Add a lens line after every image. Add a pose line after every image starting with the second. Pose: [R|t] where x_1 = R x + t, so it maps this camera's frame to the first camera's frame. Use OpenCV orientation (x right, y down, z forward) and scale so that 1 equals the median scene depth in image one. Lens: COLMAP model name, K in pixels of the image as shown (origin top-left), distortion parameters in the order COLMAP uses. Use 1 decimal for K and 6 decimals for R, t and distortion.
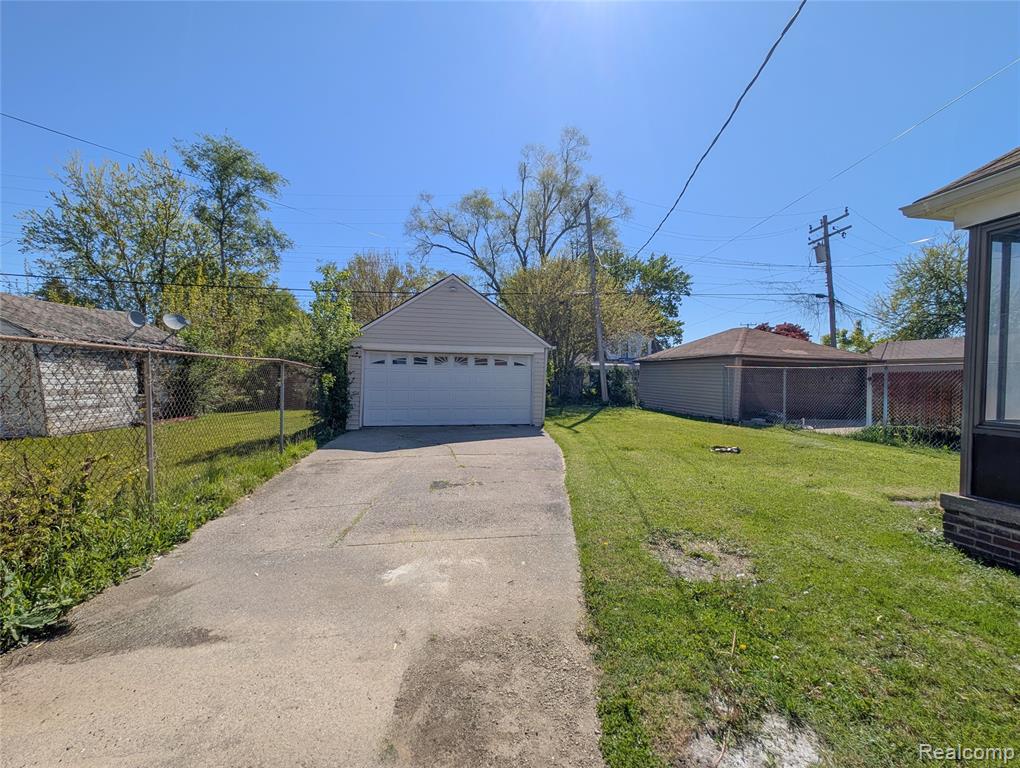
lens RADIAL K [[382.2, 0, 510.0], [0, 382.2, 384.0], [0, 0, 1]] dist [0.000464, 0.000023]
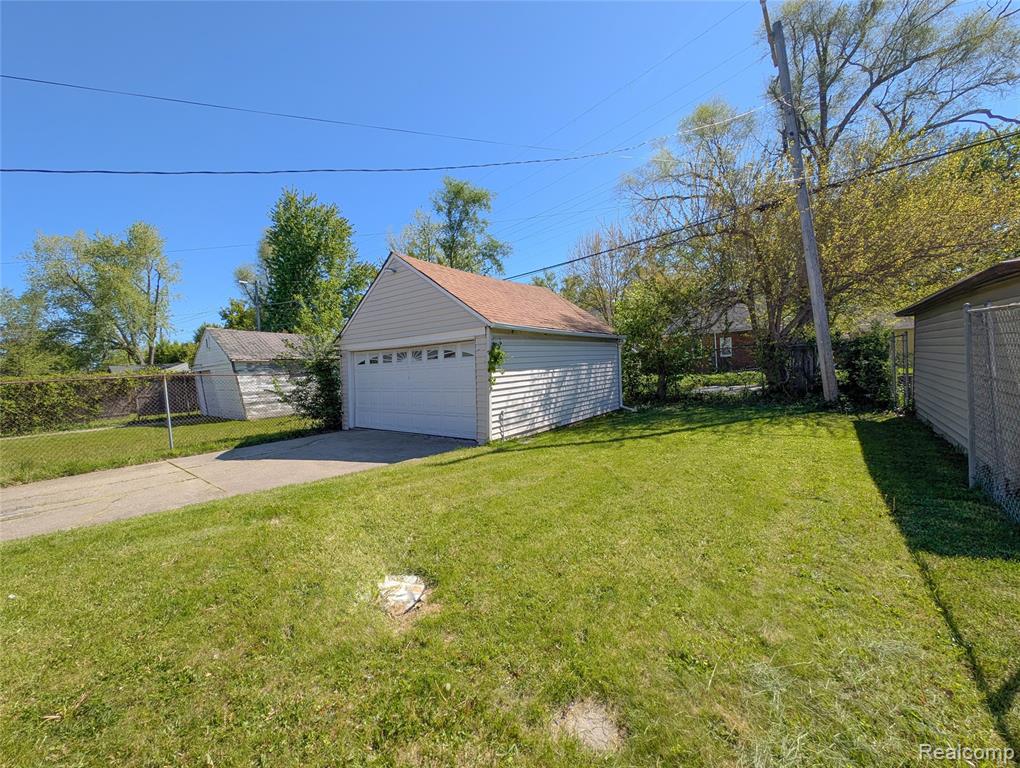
lens RADIAL K [[382.2, 0, 510.0], [0, 382.2, 384.0], [0, 0, 1]] dist [0.000464, 0.000023]
pose [[0.684445, -0.008715, -0.729013, 0.600412], [0.039606, 0.998896, 0.025244, -0.012187], [0.727988, -0.046151, 0.684034, 0.583137]]
